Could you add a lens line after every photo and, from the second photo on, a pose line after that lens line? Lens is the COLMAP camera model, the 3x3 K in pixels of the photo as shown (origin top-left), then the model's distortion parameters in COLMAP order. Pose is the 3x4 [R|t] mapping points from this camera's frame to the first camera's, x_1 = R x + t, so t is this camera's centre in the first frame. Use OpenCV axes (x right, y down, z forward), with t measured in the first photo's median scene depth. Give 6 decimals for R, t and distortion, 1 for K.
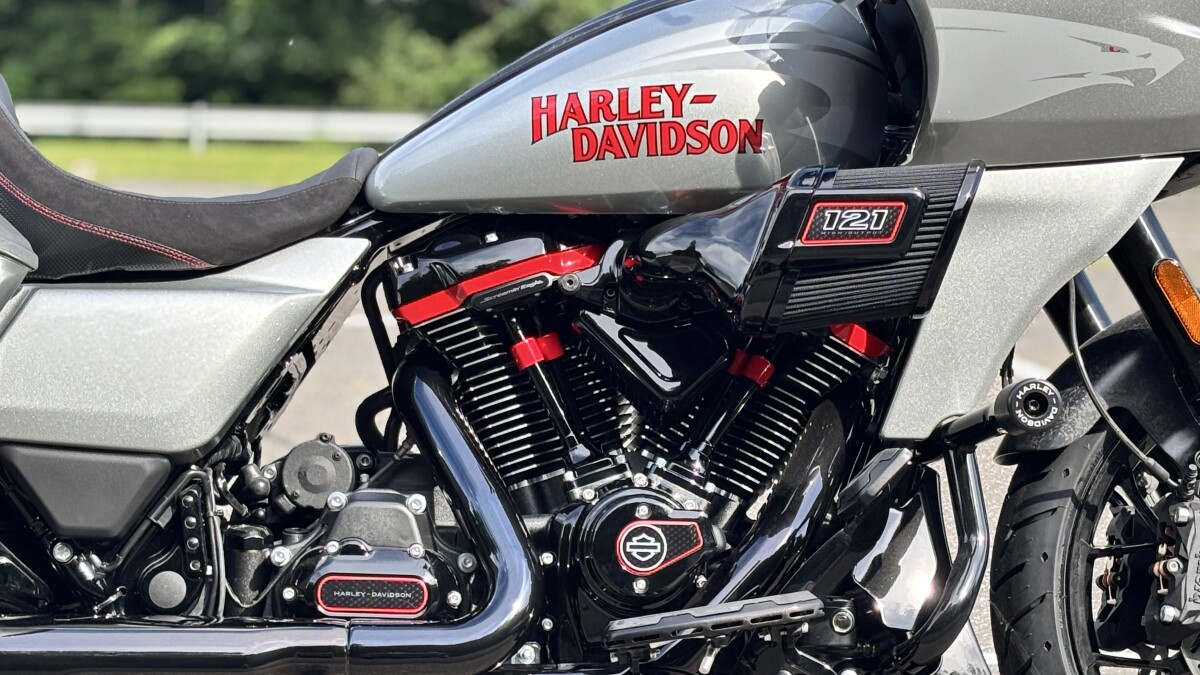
lens RADIAL K [[2818.1, 0, 600.0], [0, 2818.1, 337.5], [0, 0, 1]] dist [0.143907, -0.120238]
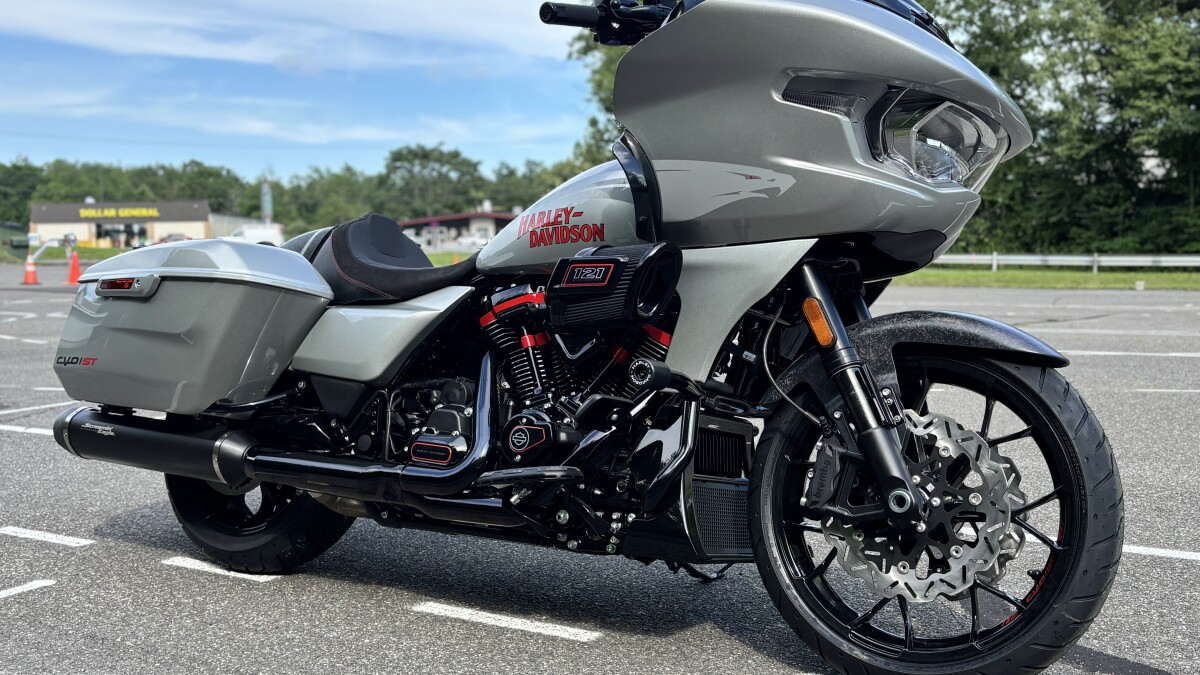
lens RADIAL K [[1222.5, 0, 600.0], [0, 1222.5, 337.5], [0, 0, 1]] dist [0.135993, 0.000358]
pose [[0.799167, 0.023023, -0.600667, 0.562487], [-0.034878, 0.999359, -0.008099, 0.007643], [0.600096, 0.027423, 0.799458, 0.329667]]
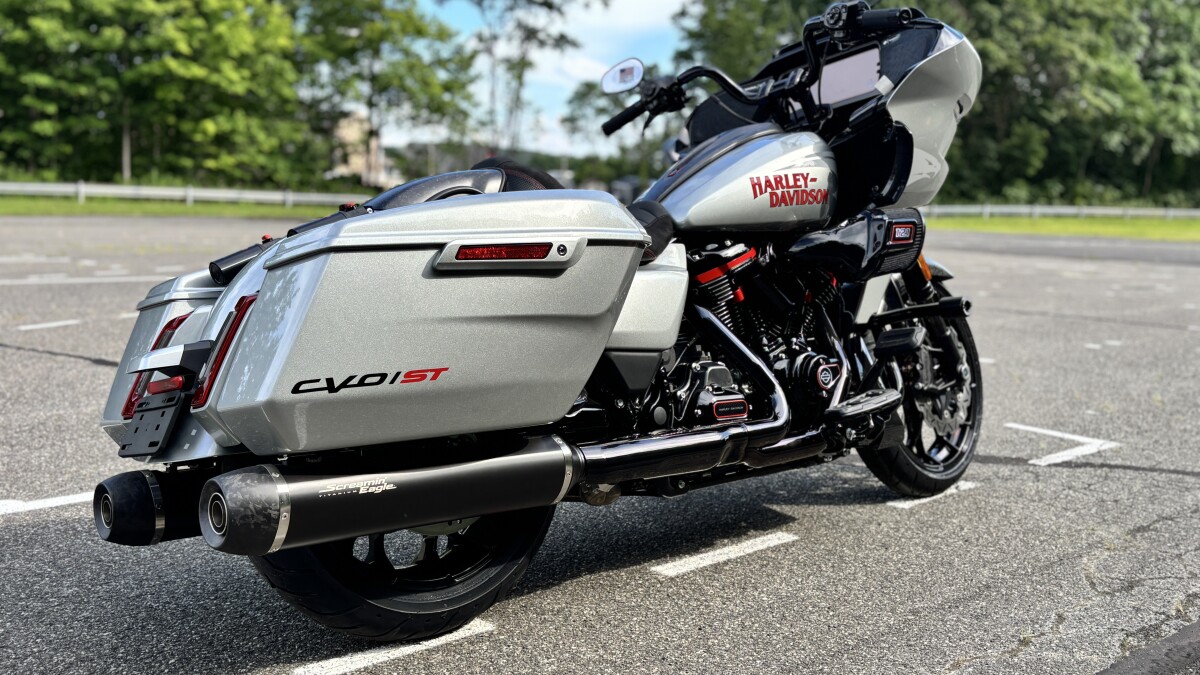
lens RADIAL K [[1157.6, 0, 600.0], [0, 1157.6, 337.5], [0, 0, 1]] dist [0.090192, -0.001906]
pose [[0.781315, -0.061322, 0.621117, -0.688647], [0.028589, 0.997633, 0.062533, -0.021210], [-0.623481, -0.031101, 0.781219, 0.369124]]
